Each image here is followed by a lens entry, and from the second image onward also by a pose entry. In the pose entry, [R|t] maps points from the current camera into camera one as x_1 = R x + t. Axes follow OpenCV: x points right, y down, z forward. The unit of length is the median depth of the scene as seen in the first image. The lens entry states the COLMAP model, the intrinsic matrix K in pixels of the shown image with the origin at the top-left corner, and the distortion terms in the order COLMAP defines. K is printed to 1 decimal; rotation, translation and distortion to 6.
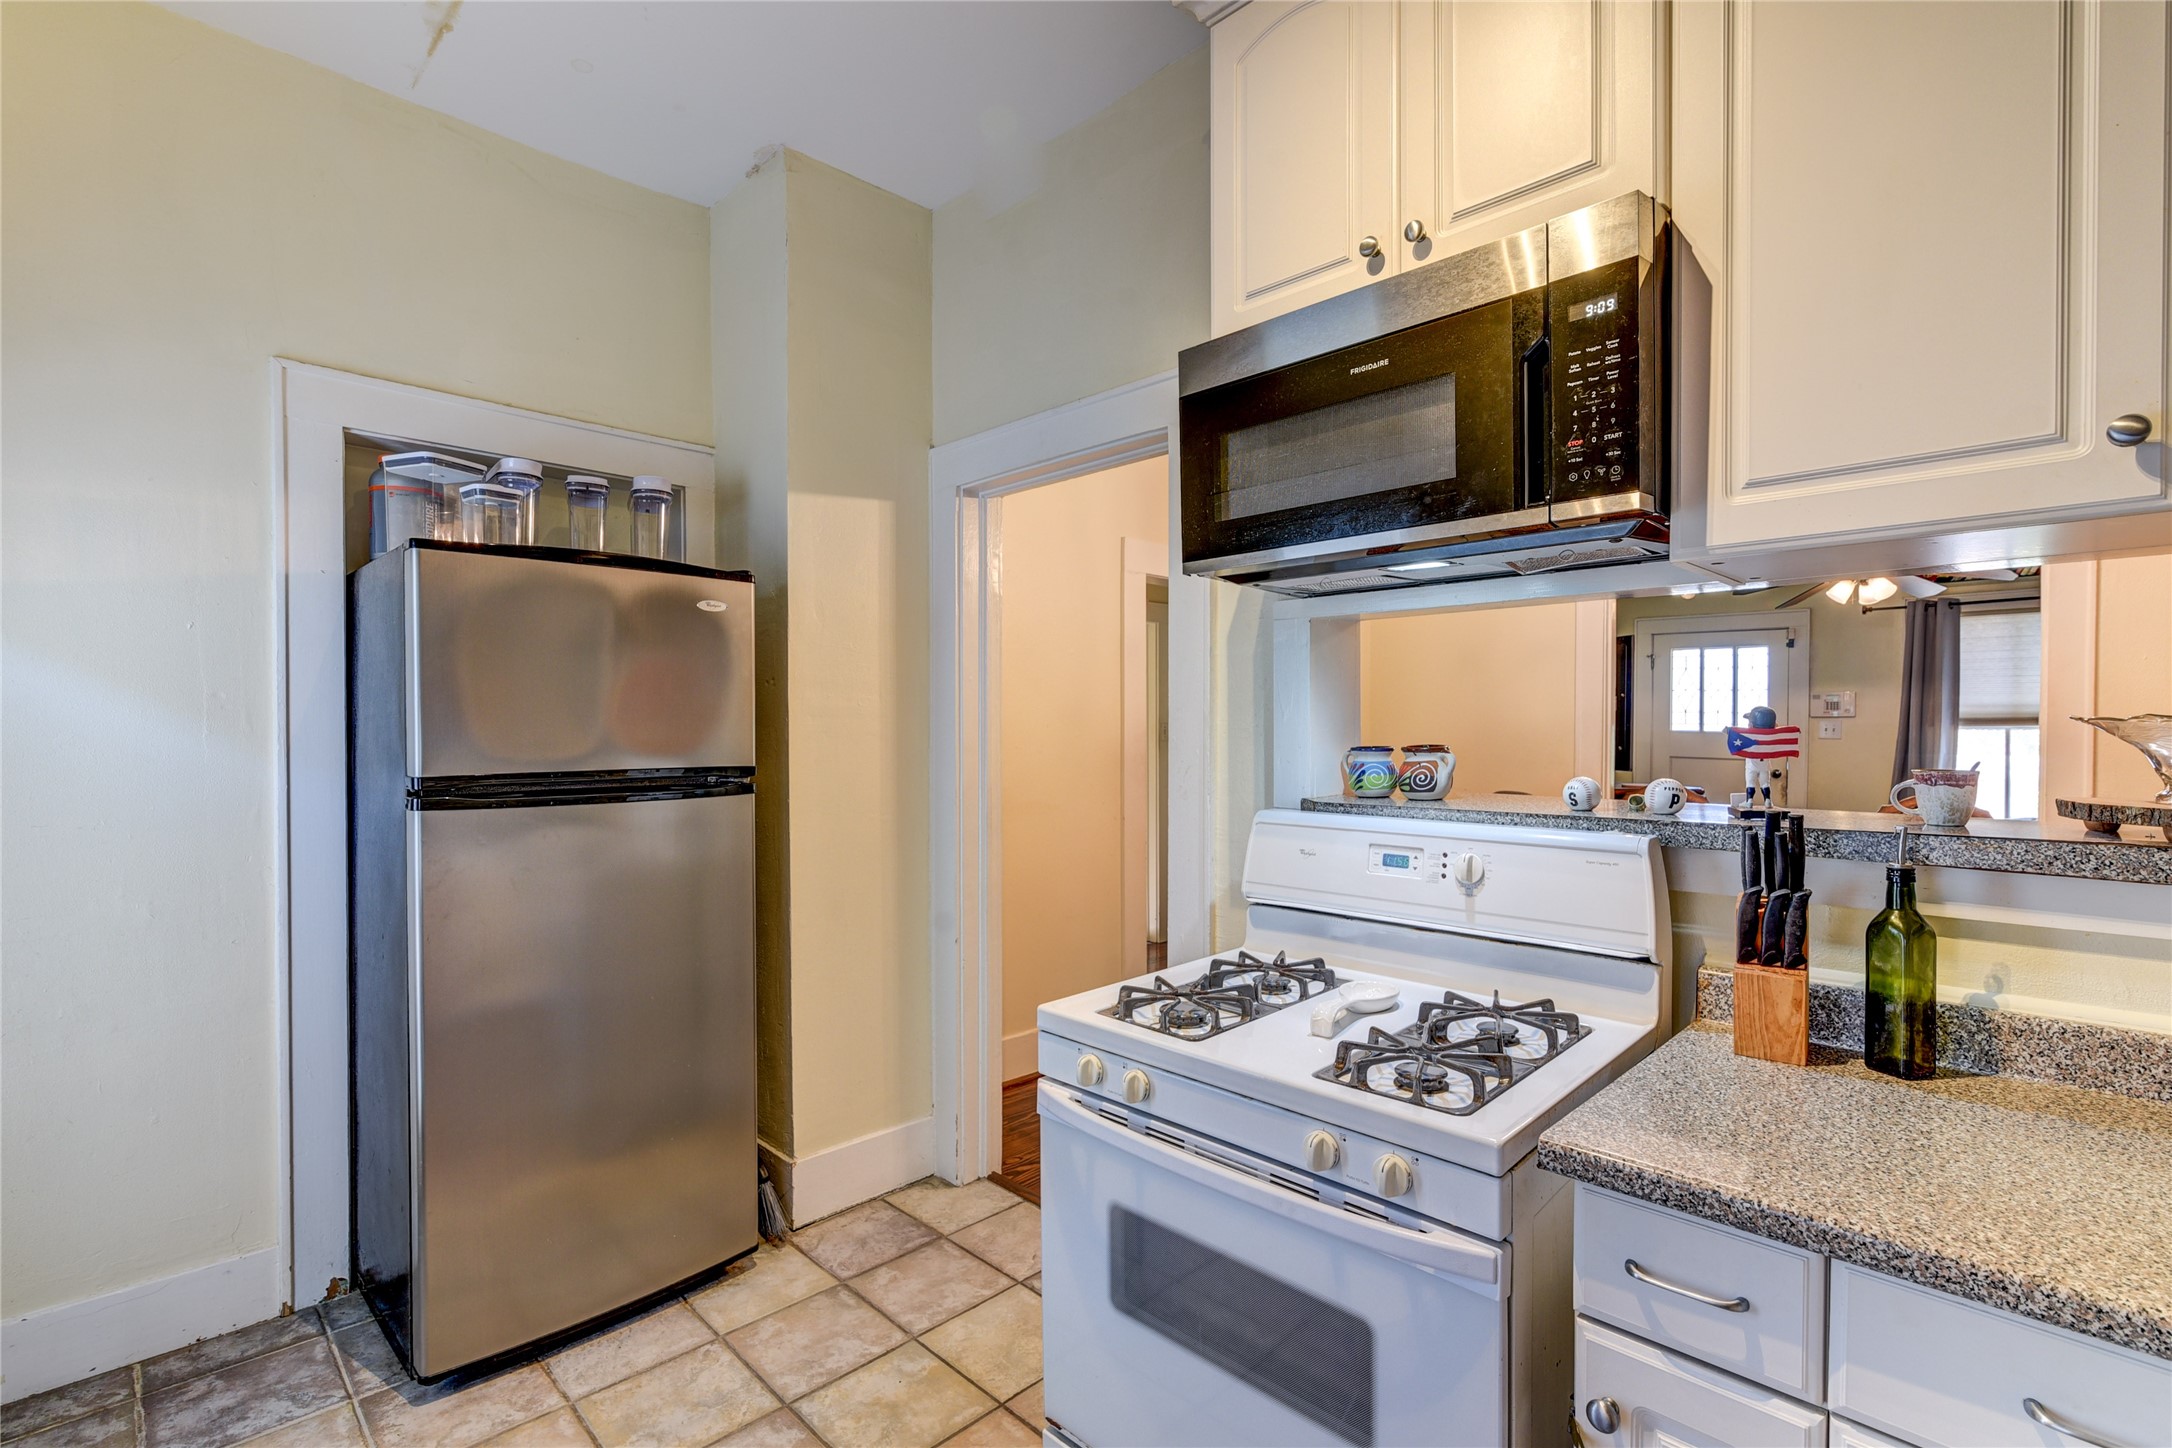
lens RADIAL K [[1002.3, 0, 1094.4], [0, 1002.3, 737.0], [0, 0, 1]] dist [-0.004607, 0.001654]
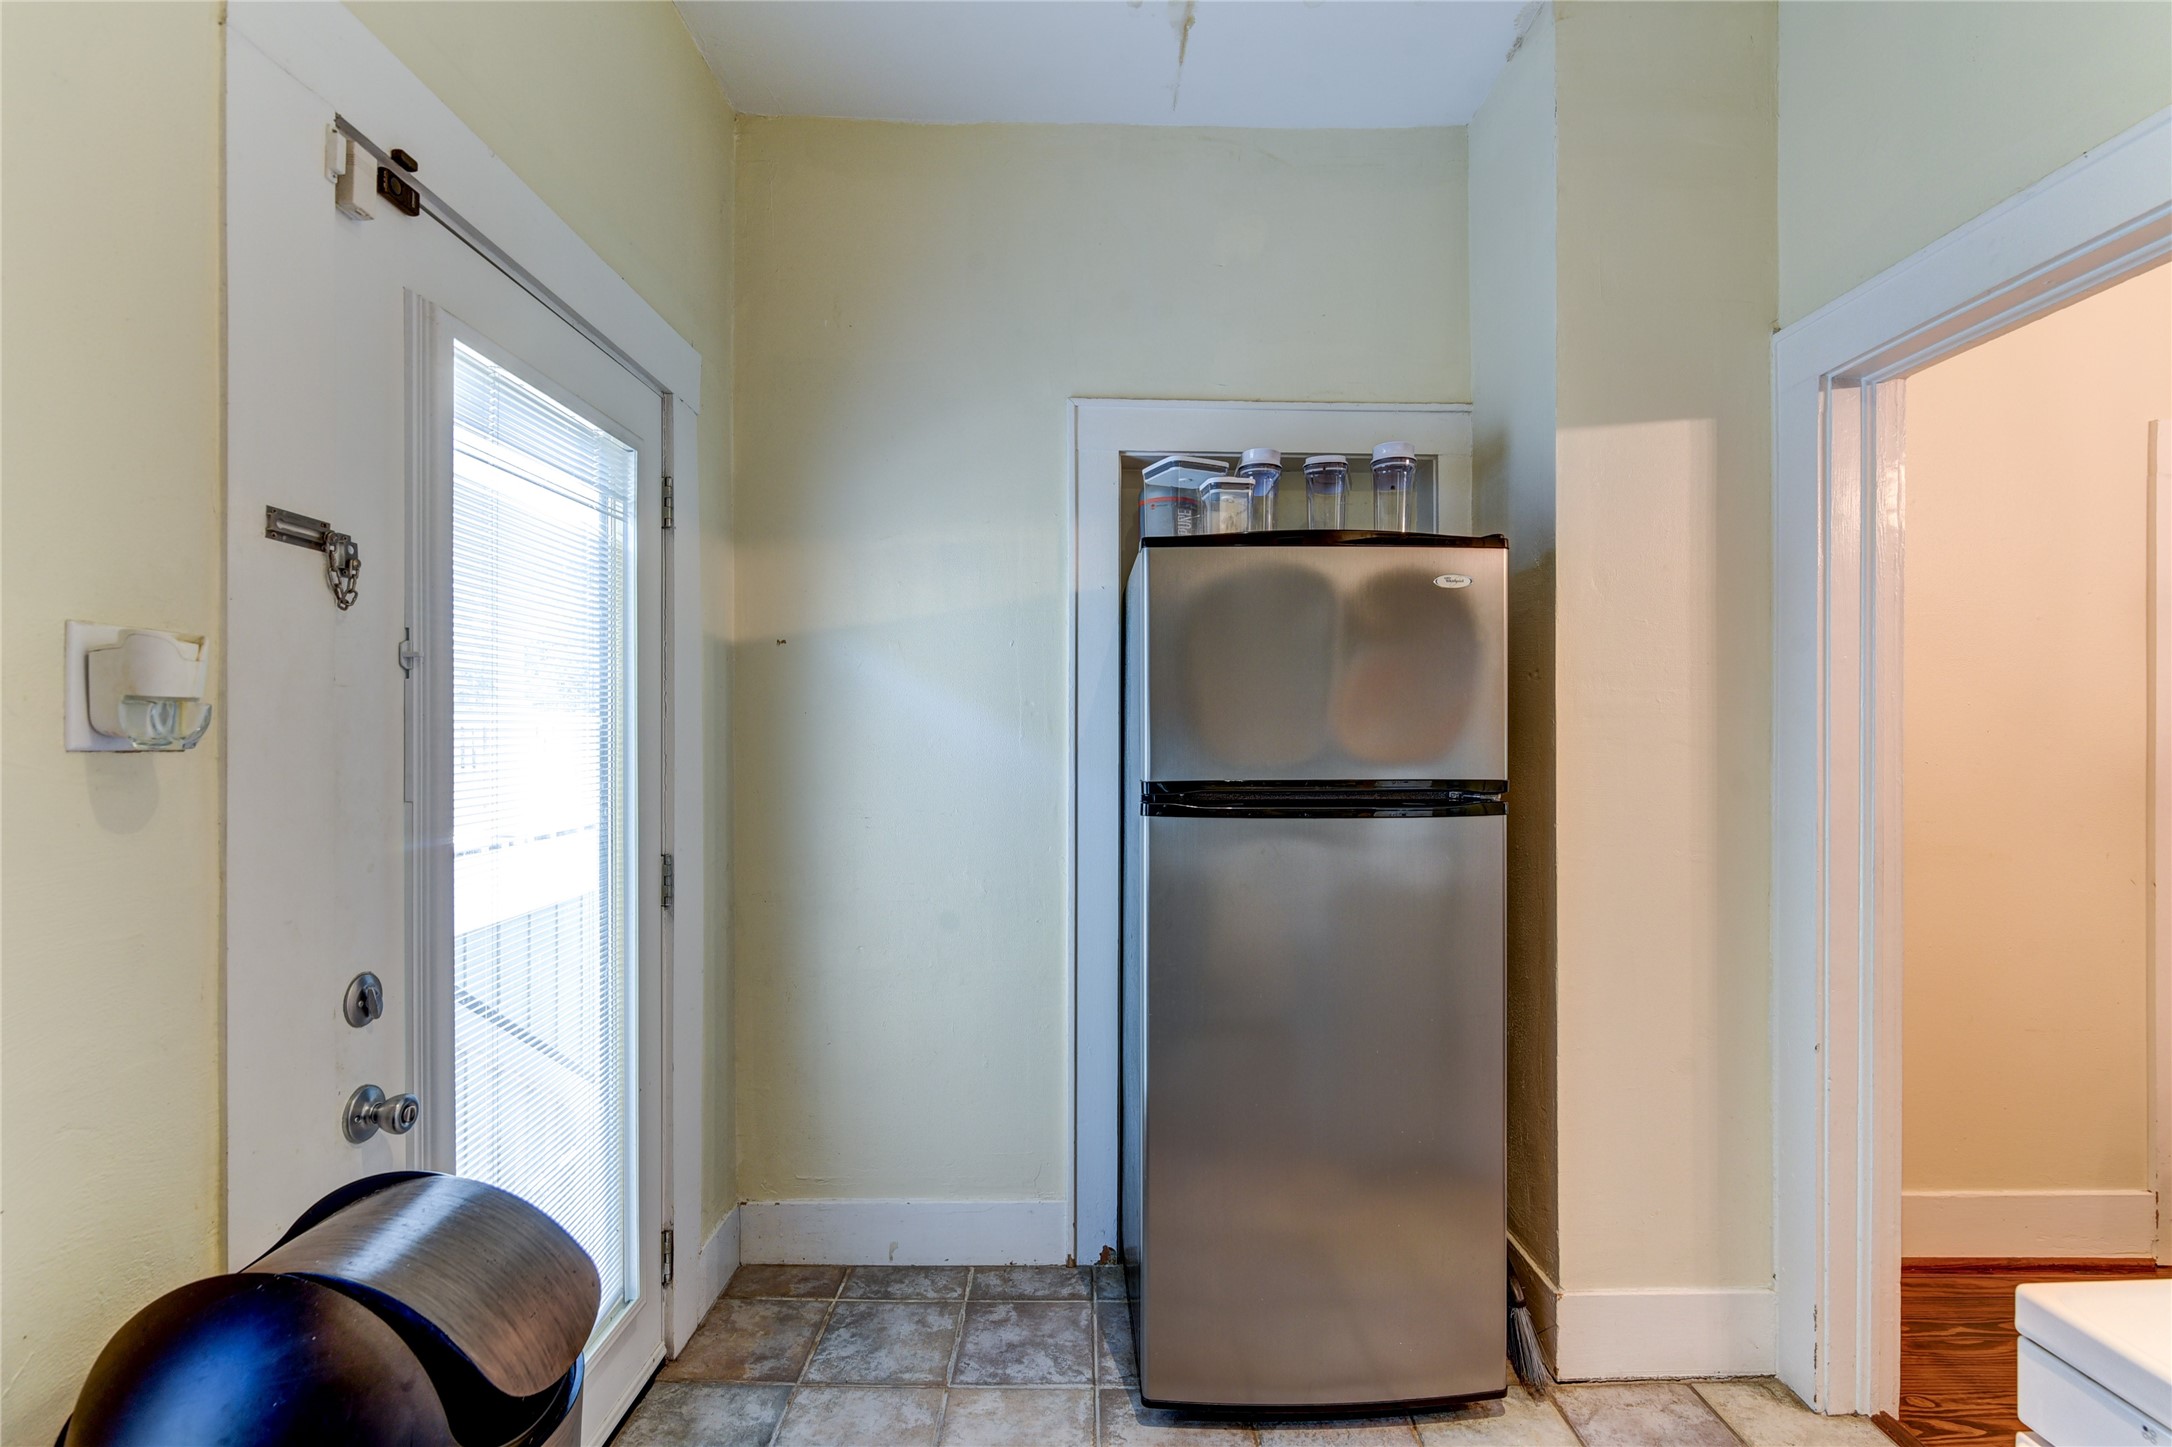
lens RADIAL K [[1002.3, 0, 1094.4], [0, 1002.3, 736.5], [0, 0, 1]] dist [-0.004607, 0.001654]
pose [[0.722652, 0.002457, -0.691208, -0.027862], [-0.008292, 0.999953, -0.005115, 0.001119], [0.691162, 0.009428, 0.722638, 0.201022]]
